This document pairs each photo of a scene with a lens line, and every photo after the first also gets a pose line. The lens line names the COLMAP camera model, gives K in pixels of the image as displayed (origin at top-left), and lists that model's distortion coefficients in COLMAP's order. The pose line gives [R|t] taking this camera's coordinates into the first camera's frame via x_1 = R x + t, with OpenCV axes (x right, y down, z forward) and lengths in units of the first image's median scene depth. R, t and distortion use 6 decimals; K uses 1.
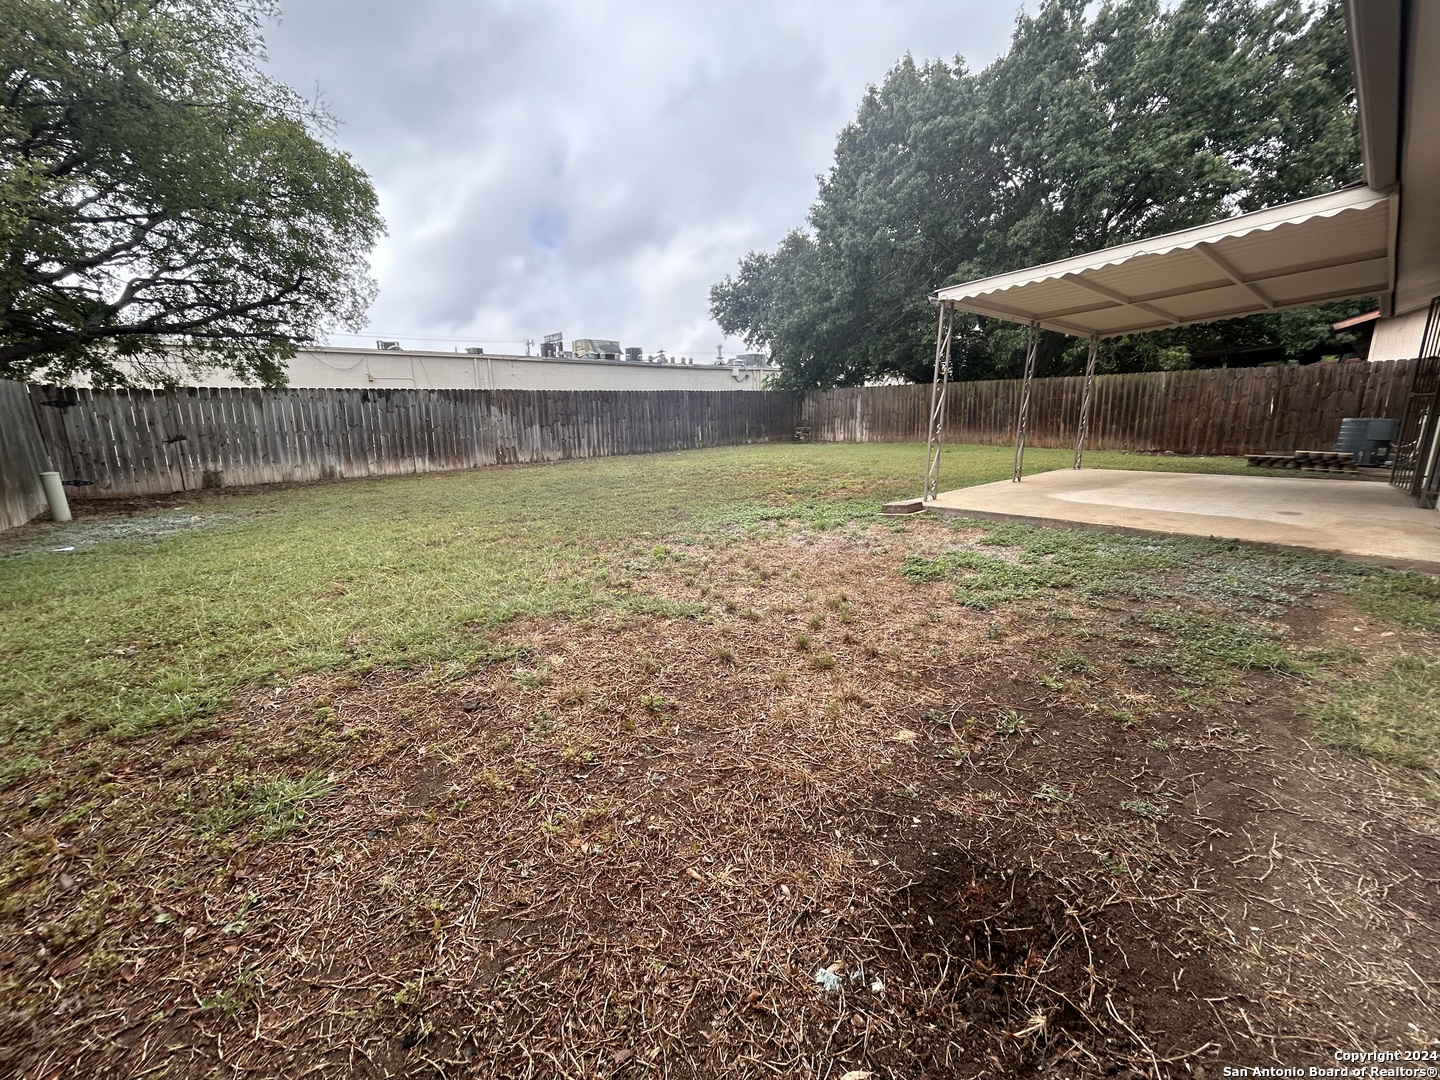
lens RADIAL K [[576.6, 0, 718.1], [0, 576.6, 544.4], [0, 0, 1]] dist [-0.000891, -0.000463]
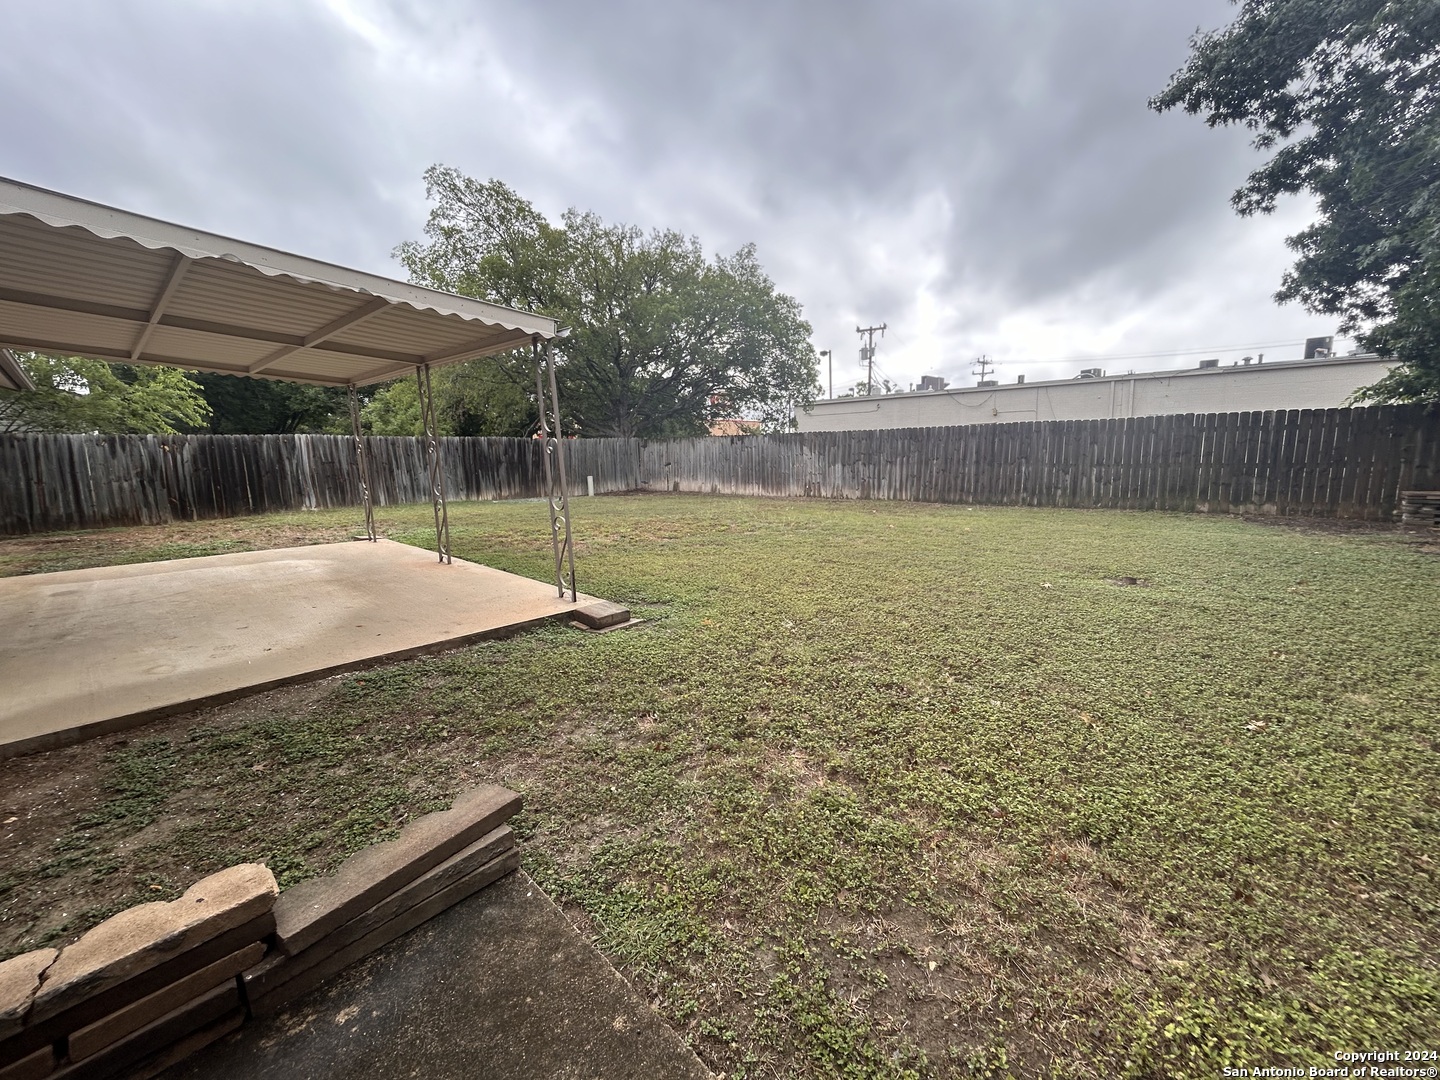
lens RADIAL K [[576.6, 0, 721.2], [0, 576.6, 542.7], [0, 0, 1]] dist [-0.000891, -0.000463]
pose [[0.113669, 0.174244, -0.978120, 0.754948], [-0.211128, 0.966251, 0.147594, -0.187820], [0.970827, 0.189732, 0.146621, 0.704123]]
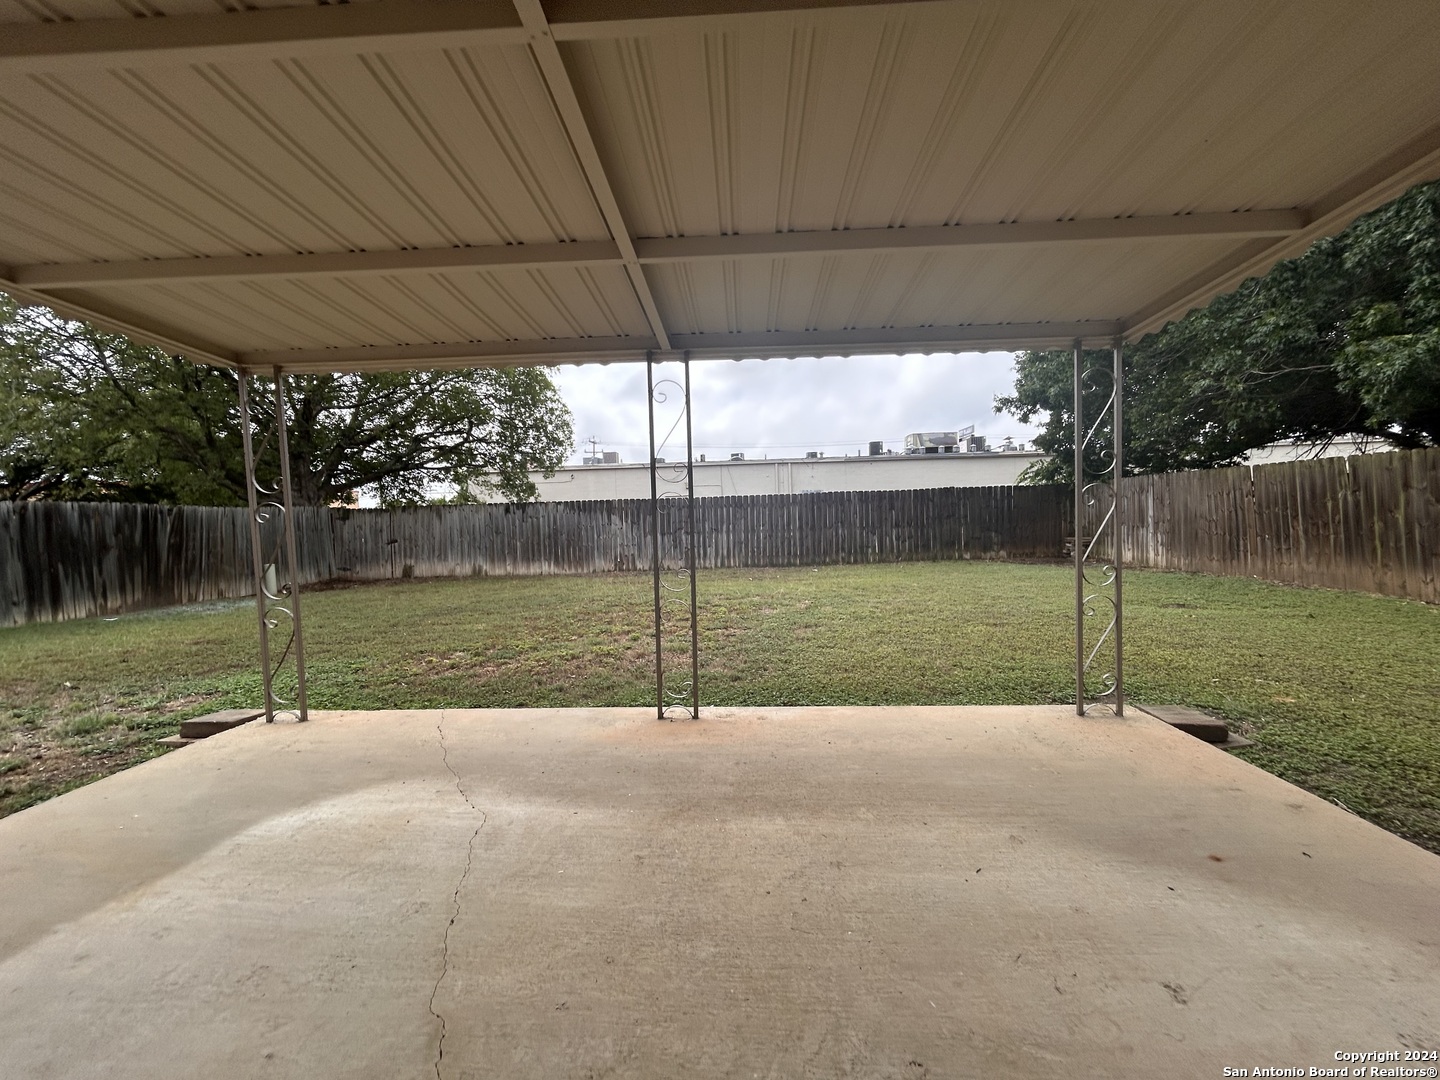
lens RADIAL K [[576.6, 0, 723.1], [0, 576.6, 535.9], [0, 0, 1]] dist [-0.000891, -0.000463]
pose [[0.724905, 0.023599, -0.688445, 0.464545], [-0.141094, 0.983311, -0.114860, -0.111987], [0.674245, 0.180398, 0.716136, 0.398375]]
